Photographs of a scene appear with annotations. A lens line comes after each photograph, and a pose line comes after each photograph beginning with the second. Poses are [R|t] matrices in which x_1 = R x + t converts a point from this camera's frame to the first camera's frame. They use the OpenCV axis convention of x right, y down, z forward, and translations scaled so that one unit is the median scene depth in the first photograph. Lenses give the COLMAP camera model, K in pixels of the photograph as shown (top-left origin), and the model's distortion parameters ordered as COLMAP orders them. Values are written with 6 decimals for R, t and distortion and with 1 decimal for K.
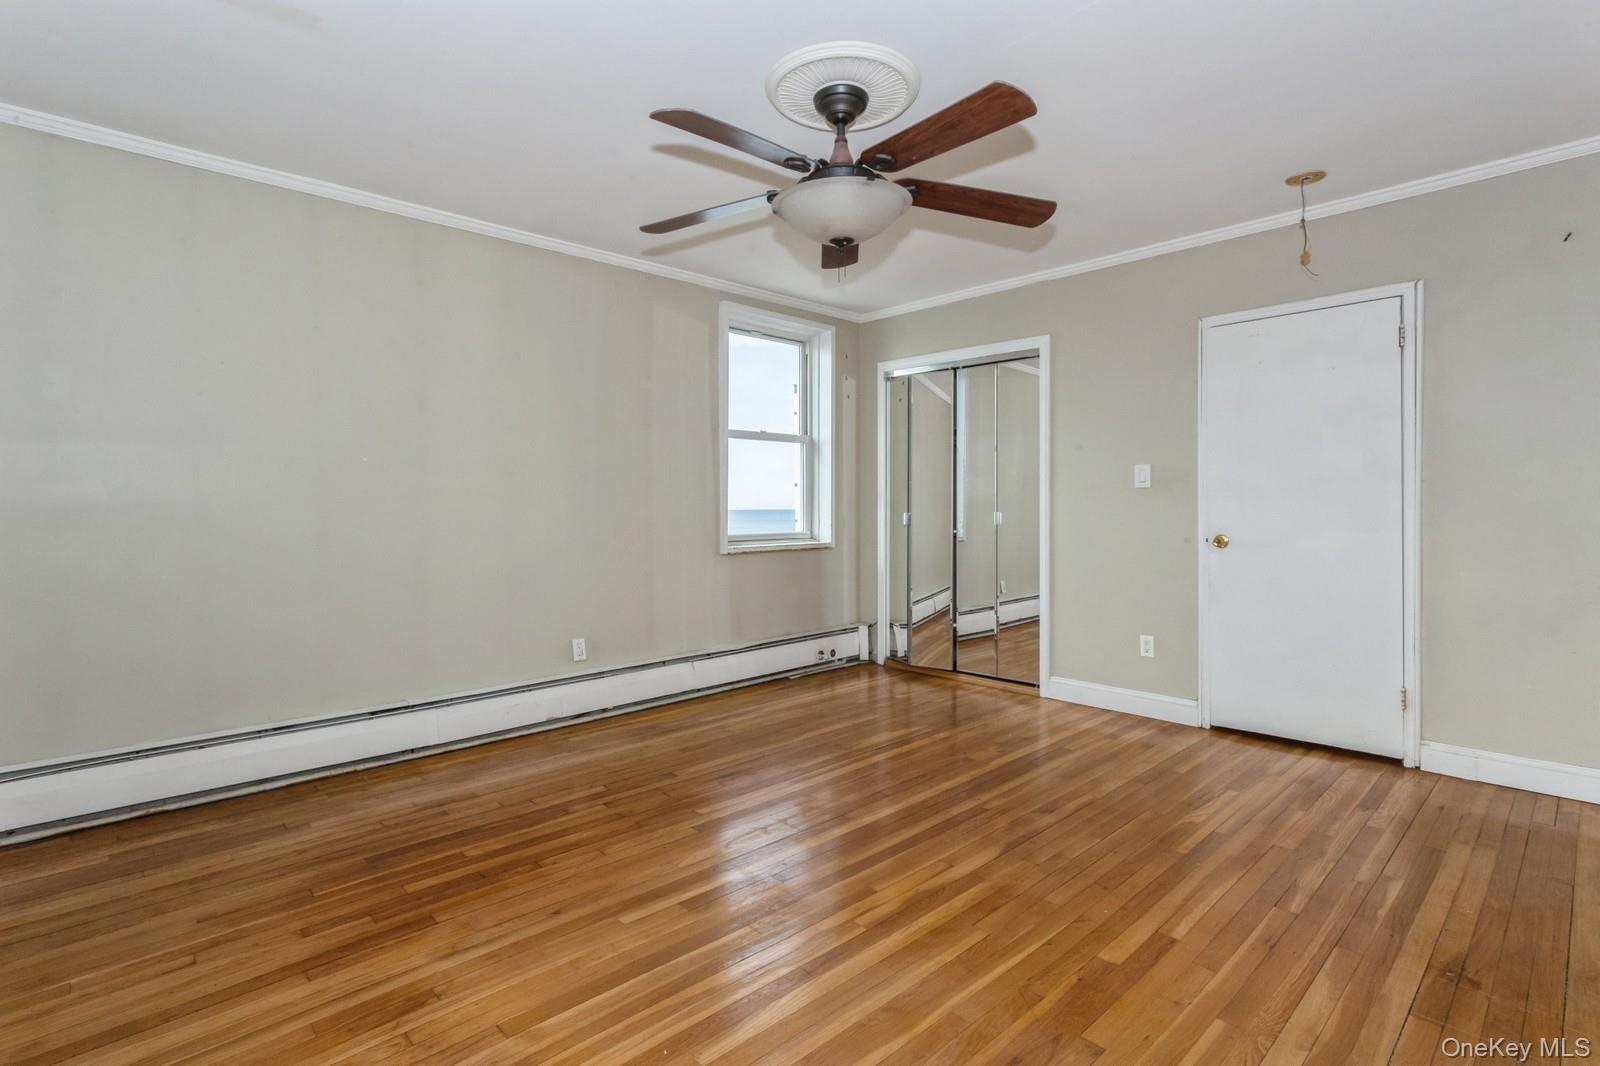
lens RADIAL K [[787.9, 0, 774.6], [0, 787.9, 493.8], [0, 0, 1]] dist [0.000870, 0.000264]
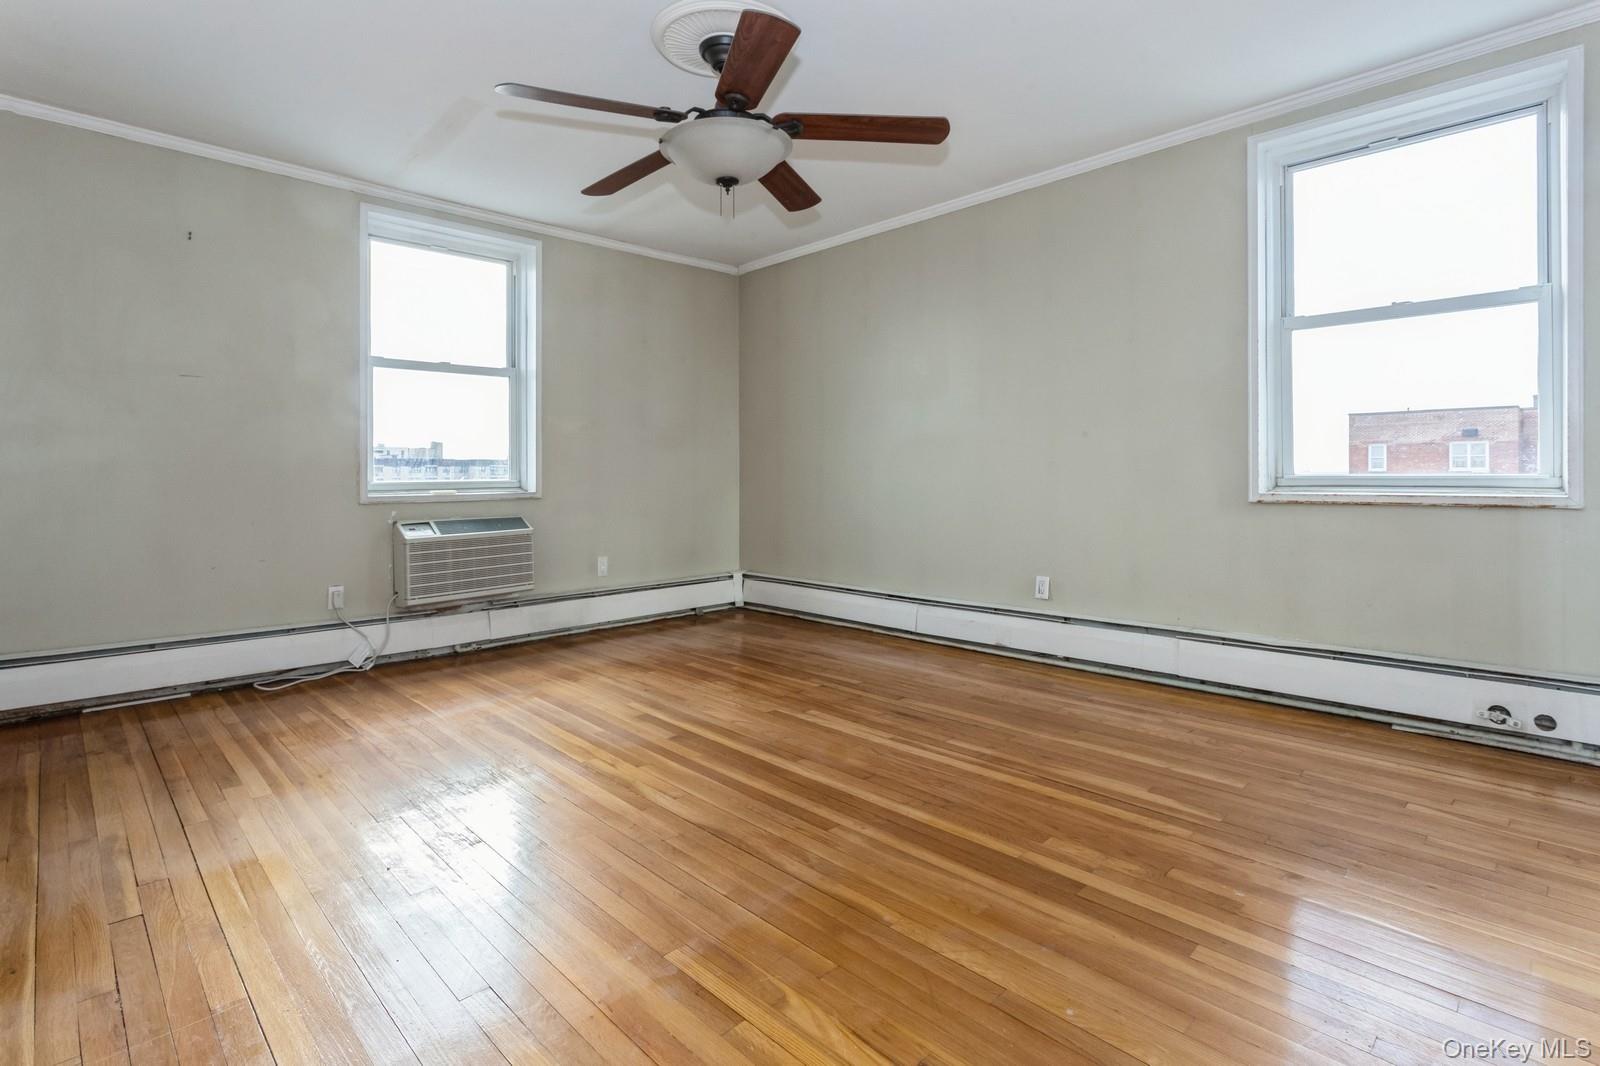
lens RADIAL K [[763.6, 0, 801.4], [0, 763.6, 466.5], [0, 0, 1]] dist [-0.002862, -0.000065]
pose [[0.029560, -0.002728, -0.999559, 0.832664], [0.024482, 0.999698, -0.002005, 0.047333], [0.999263, -0.024412, 0.029618, 0.805572]]
